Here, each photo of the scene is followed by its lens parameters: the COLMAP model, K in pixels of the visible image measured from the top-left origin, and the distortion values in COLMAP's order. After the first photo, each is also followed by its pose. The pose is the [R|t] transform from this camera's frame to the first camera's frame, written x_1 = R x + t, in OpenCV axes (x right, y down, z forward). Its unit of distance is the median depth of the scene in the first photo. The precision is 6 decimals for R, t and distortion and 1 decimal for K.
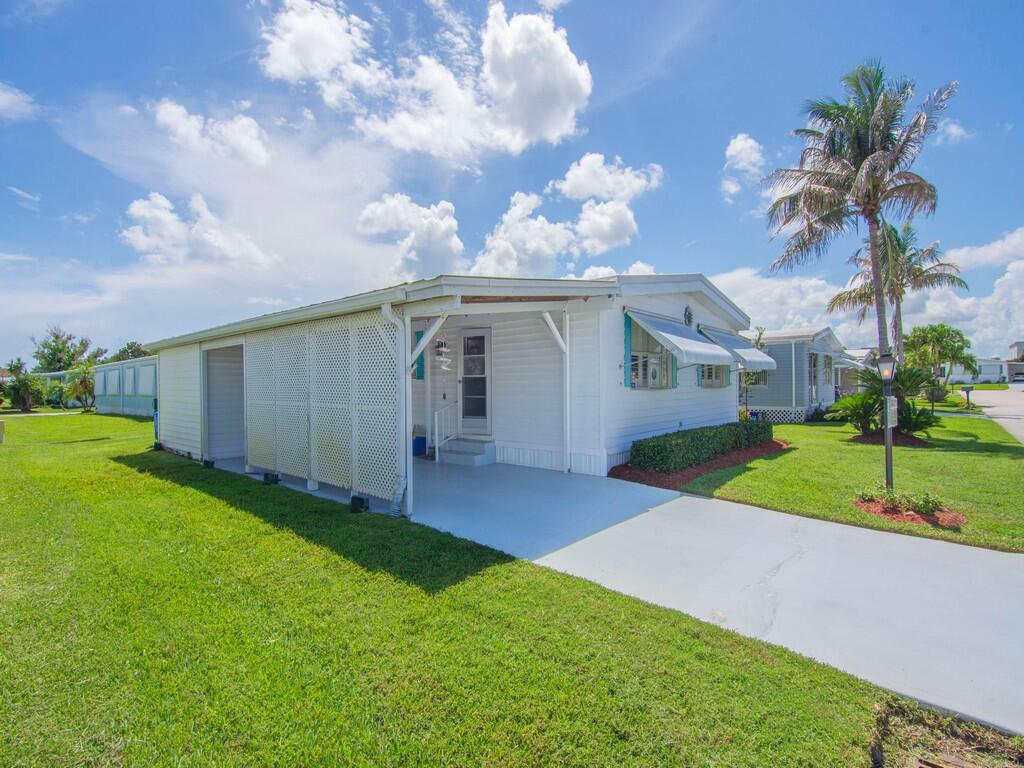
lens RADIAL K [[499.1, 0, 512.0], [0, 499.1, 384.0], [0, 0, 1]] dist [-0.016635, -0.000096]
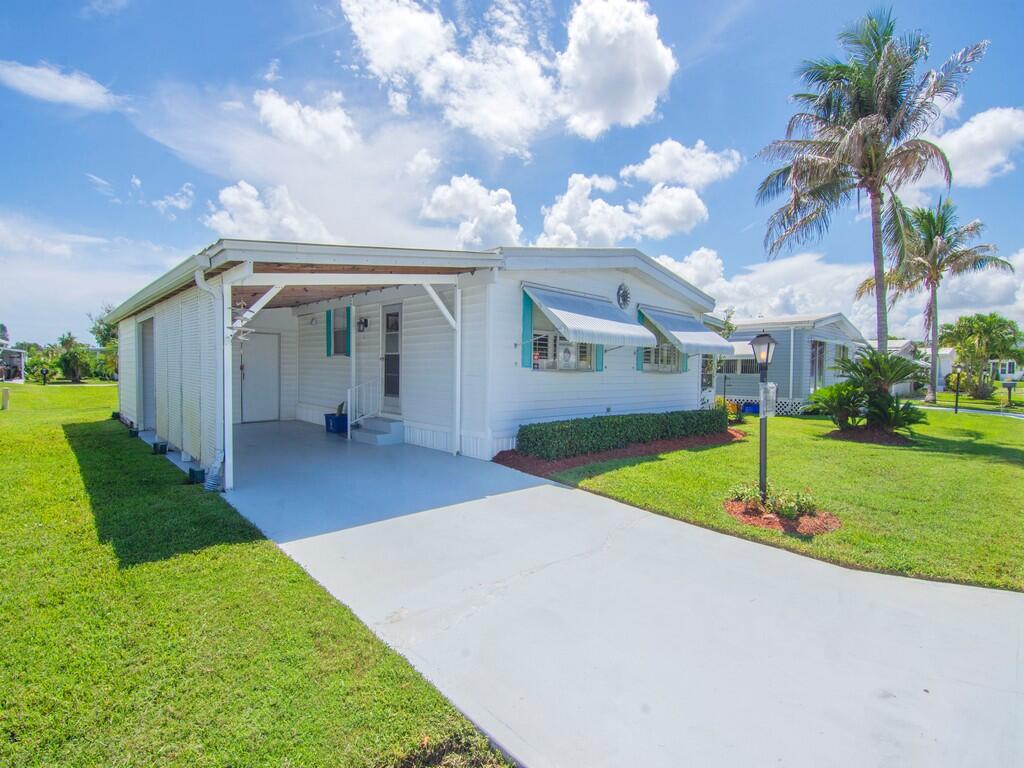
lens RADIAL K [[499.1, 0, 512.0], [0, 499.1, 384.0], [0, 0, 1]] dist [-0.016635, -0.000096]
pose [[0.995465, 0.028092, -0.090881, 0.193795], [-0.025369, 0.999198, 0.030980, 0.005592], [0.091679, -0.028533, 0.995380, 0.040215]]
